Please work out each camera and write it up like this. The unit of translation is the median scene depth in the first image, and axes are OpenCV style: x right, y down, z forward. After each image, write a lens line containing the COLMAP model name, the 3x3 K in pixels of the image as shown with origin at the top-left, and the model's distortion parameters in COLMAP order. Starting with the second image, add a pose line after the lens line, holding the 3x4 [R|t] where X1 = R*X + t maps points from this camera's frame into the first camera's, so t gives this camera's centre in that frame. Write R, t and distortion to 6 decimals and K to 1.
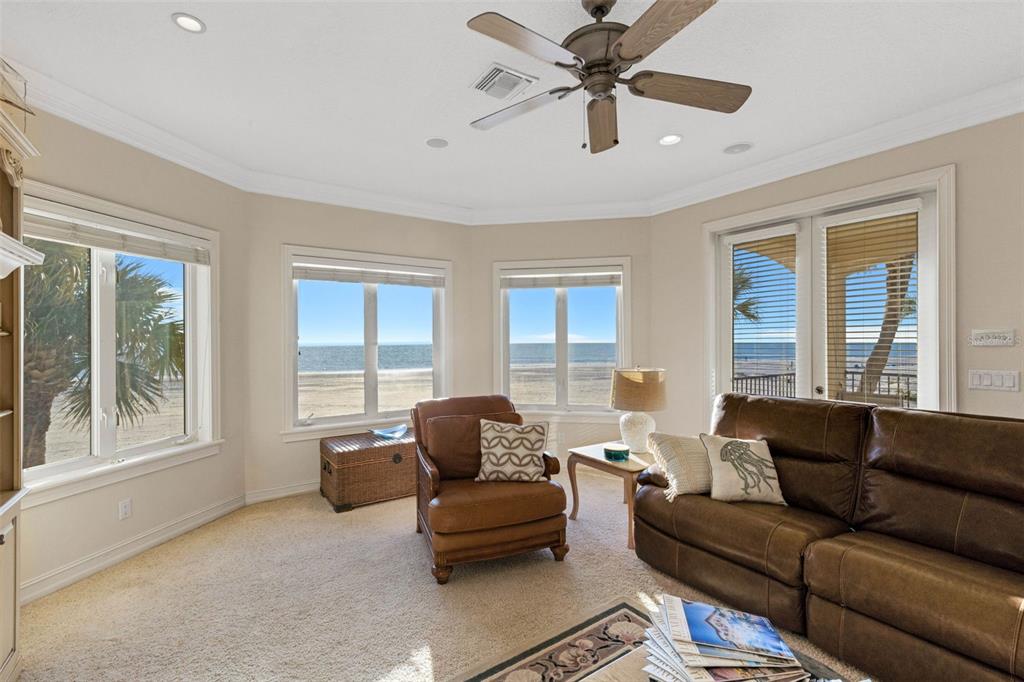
lens RADIAL K [[474.2, 0, 513.6], [0, 474.2, 348.1], [0, 0, 1]] dist [0.000060, -0.000120]
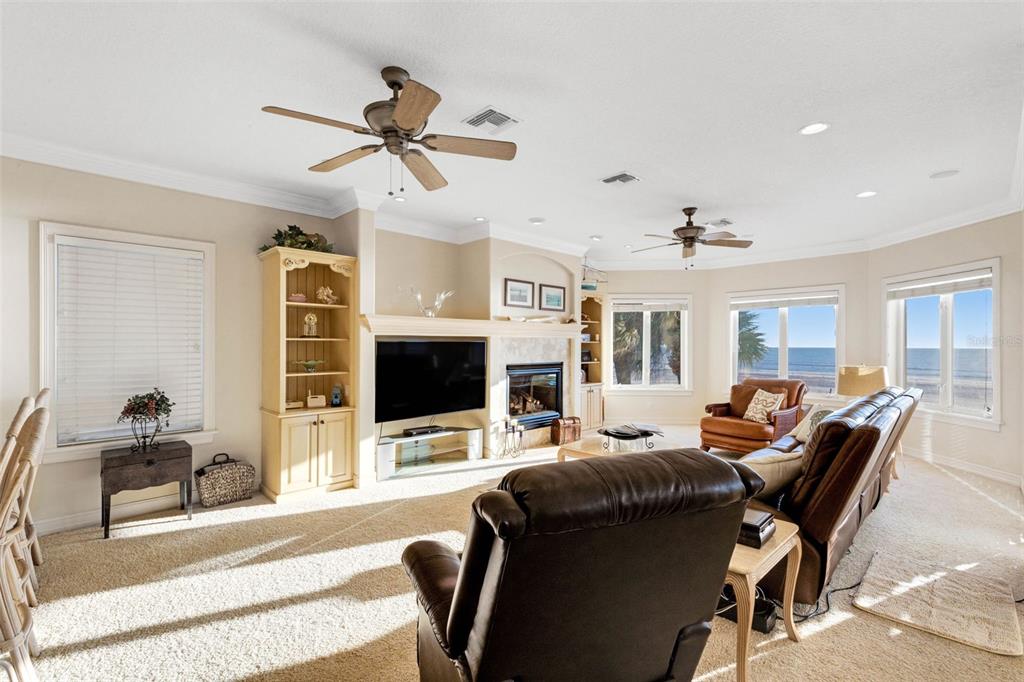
lens RADIAL K [[474.2, 0, 513.6], [0, 474.2, 348.1], [0, 0, 1]] dist [0.000060, -0.000120]
pose [[0.198714, 0.006201, -0.980038, 0.994952], [-0.003919, 0.999977, 0.005532, -0.010809], [0.980050, 0.002742, 0.198734, -0.156920]]
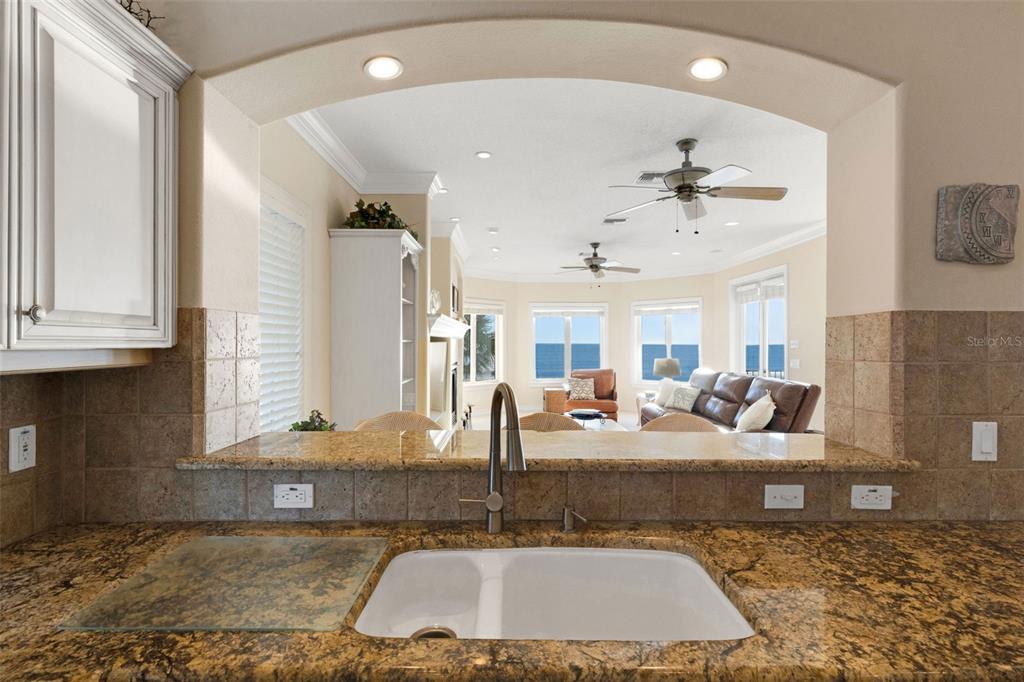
lens RADIAL K [[474.2, 0, 513.6], [0, 474.2, 348.1], [0, 0, 1]] dist [0.000060, -0.000120]
pose [[0.840038, 0.006751, -0.542486, 0.628672], [-0.005104, 0.999977, 0.004542, -0.003746], [0.542504, -0.001047, 0.840053, -0.886152]]
